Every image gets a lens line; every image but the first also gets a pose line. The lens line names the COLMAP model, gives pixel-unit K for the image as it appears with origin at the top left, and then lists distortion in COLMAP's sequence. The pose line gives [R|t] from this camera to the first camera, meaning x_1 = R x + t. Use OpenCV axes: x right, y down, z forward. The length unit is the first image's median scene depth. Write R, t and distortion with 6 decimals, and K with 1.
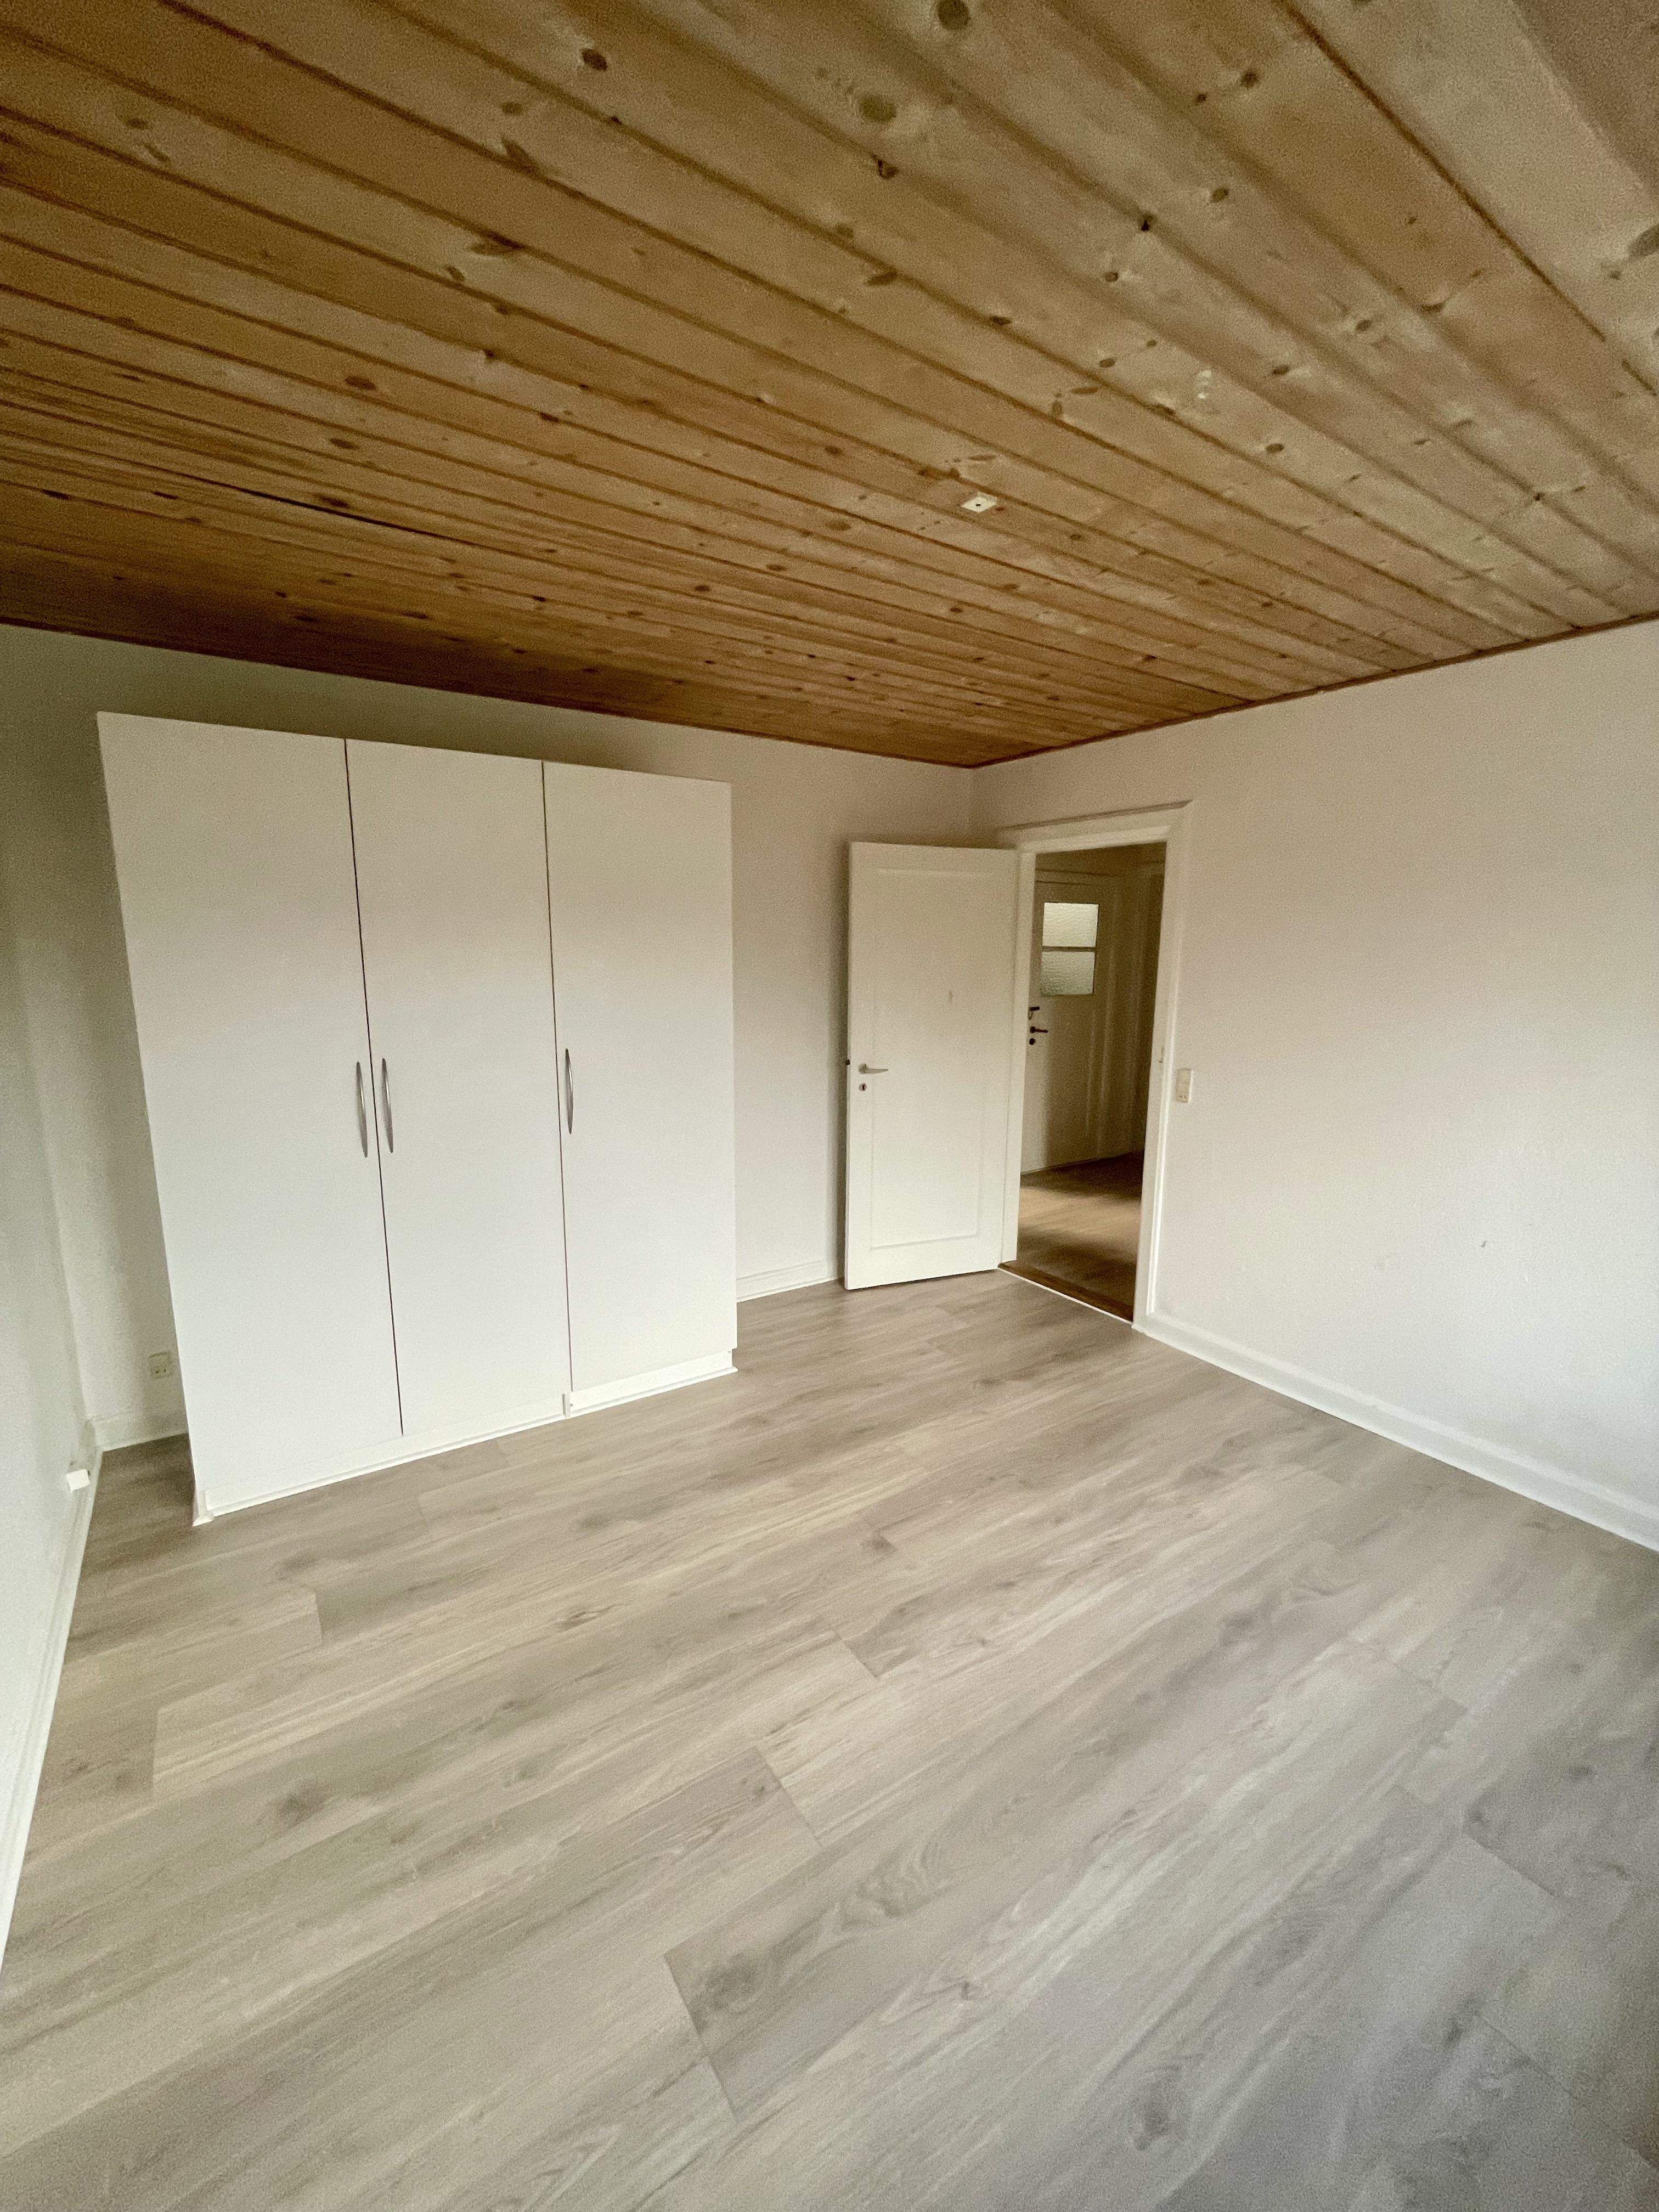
lens RADIAL K [[900.6, 0, 824.2], [0, 900.6, 1109.1], [0, 0, 1]] dist [-0.000438, -0.001800]
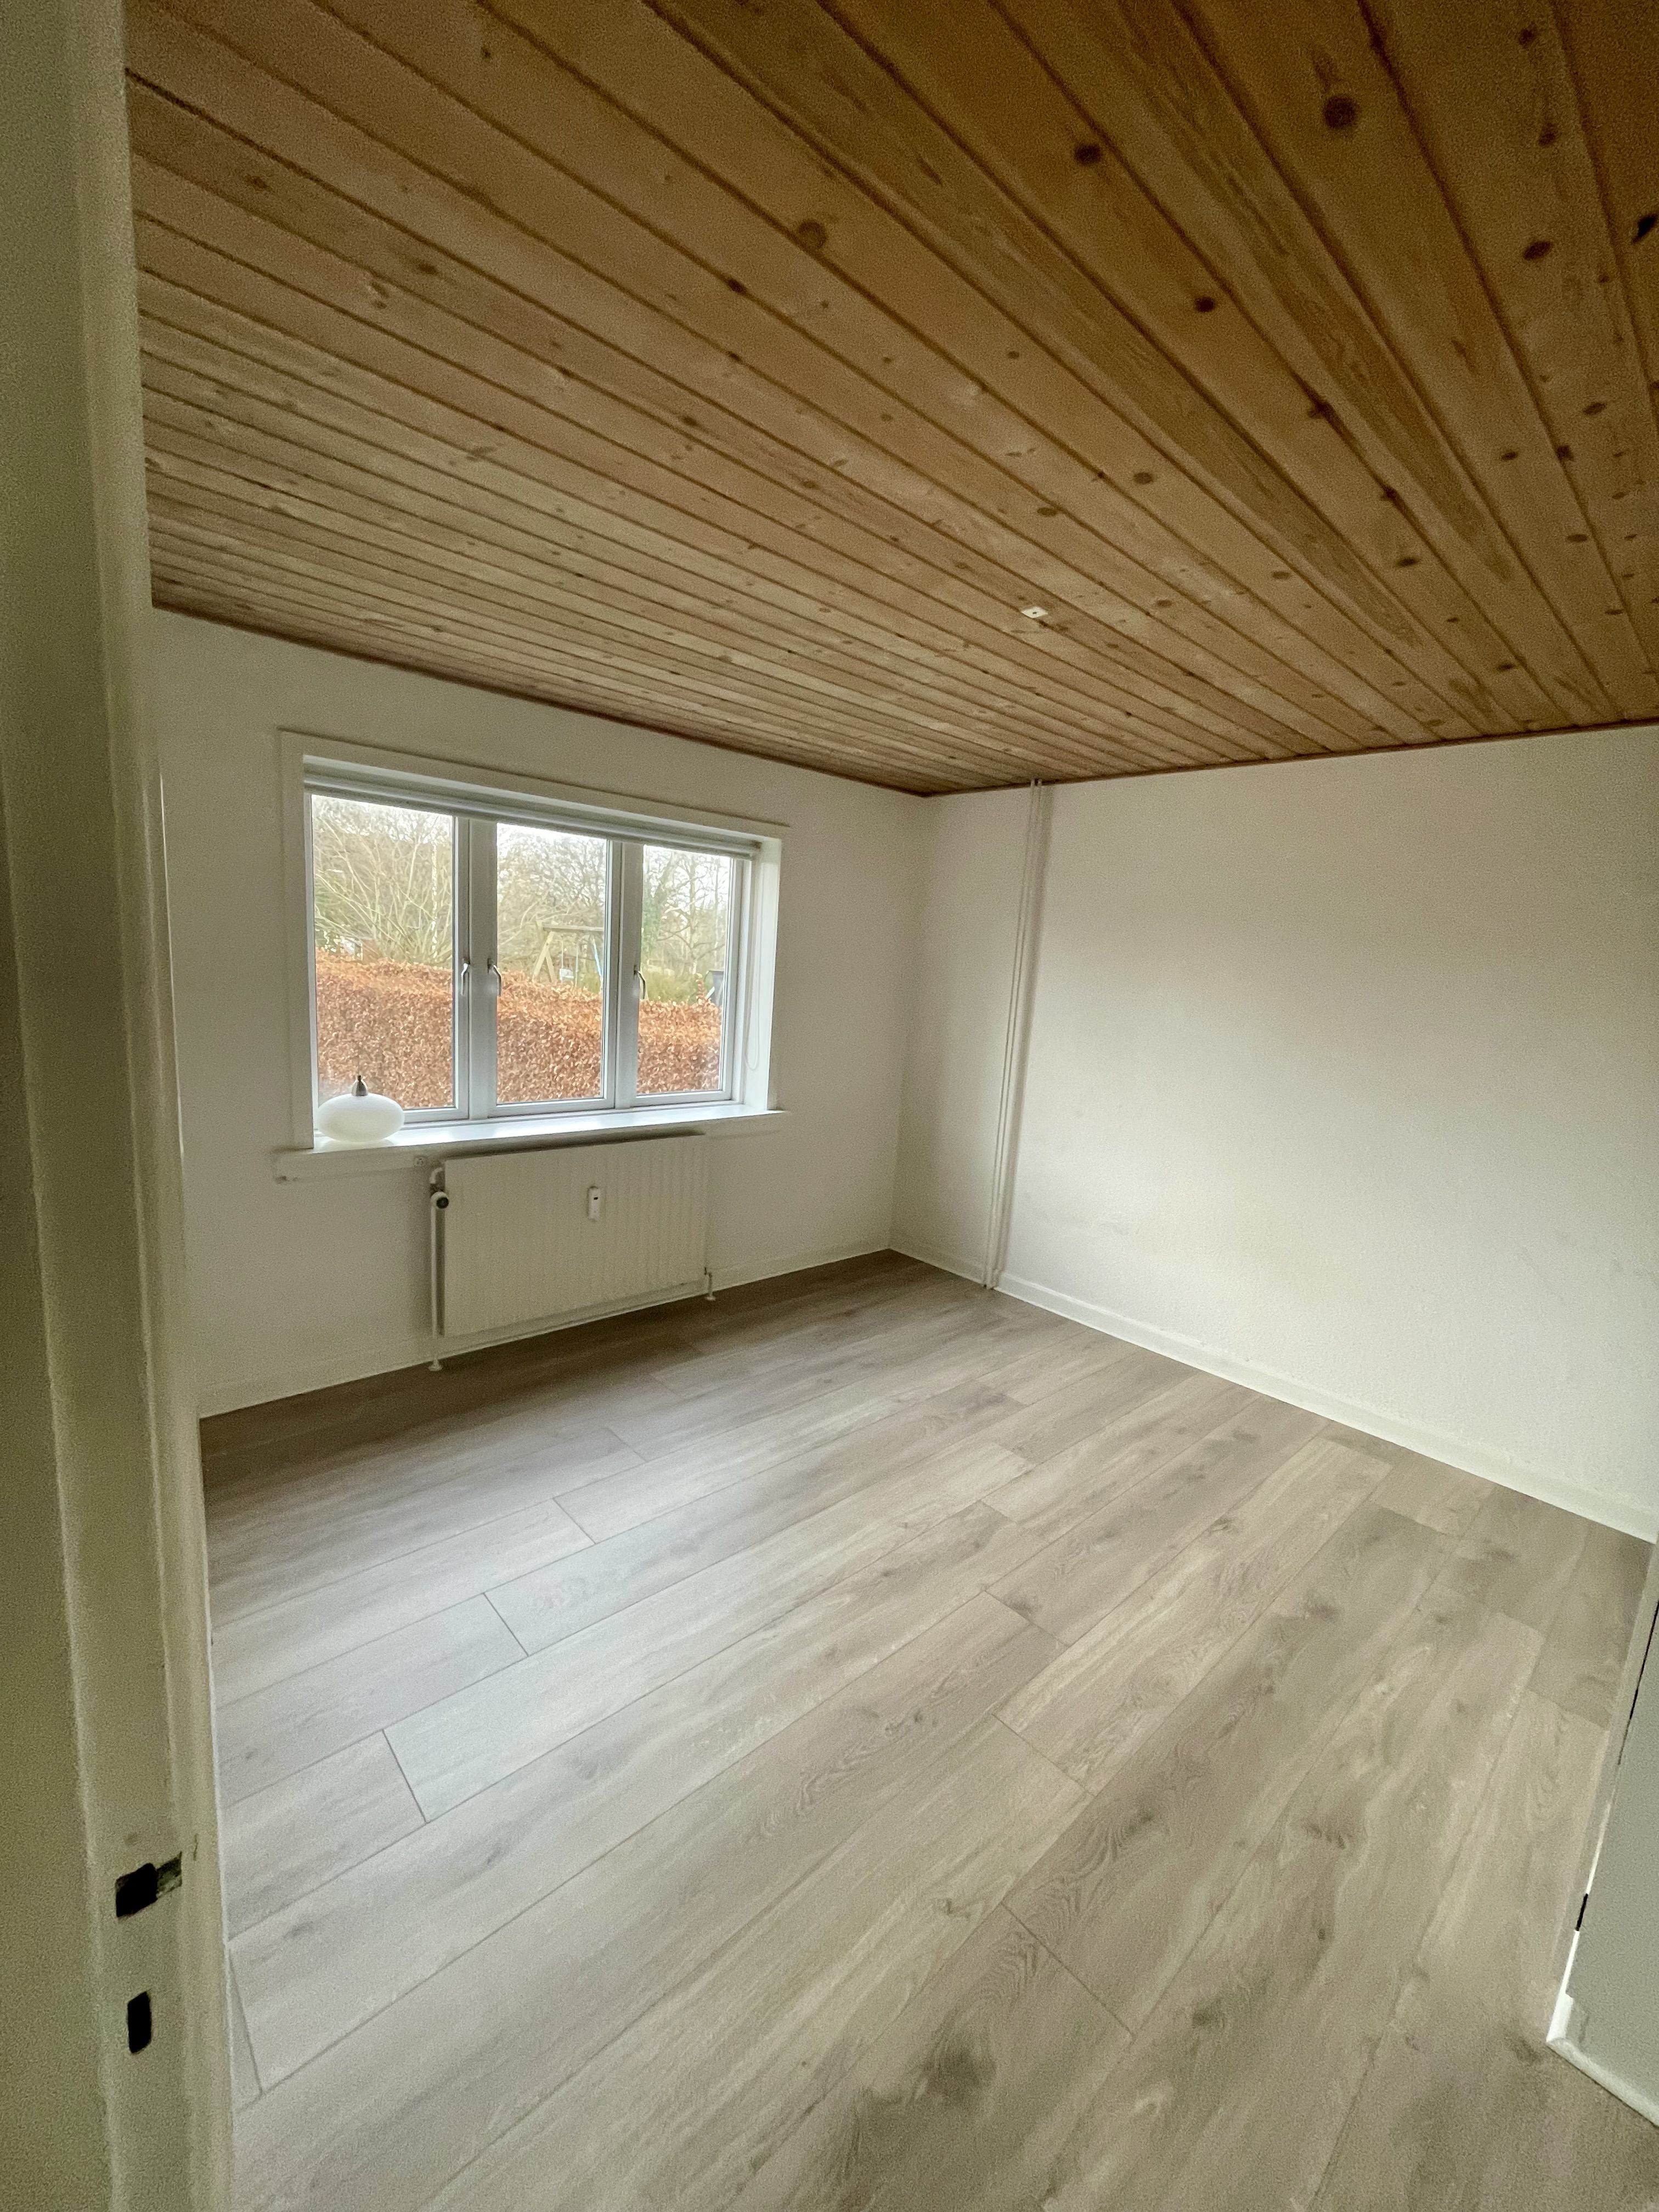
lens RADIAL K [[900.6, 0, 832.4], [0, 900.6, 1106.3], [0, 0, 1]] dist [-0.000438, -0.001800]
pose [[-0.983692, -0.046775, -0.173671, 0.507273], [-0.103858, 0.936062, 0.336157, -0.343173], [0.146843, 0.348712, -0.925655, 1.891921]]
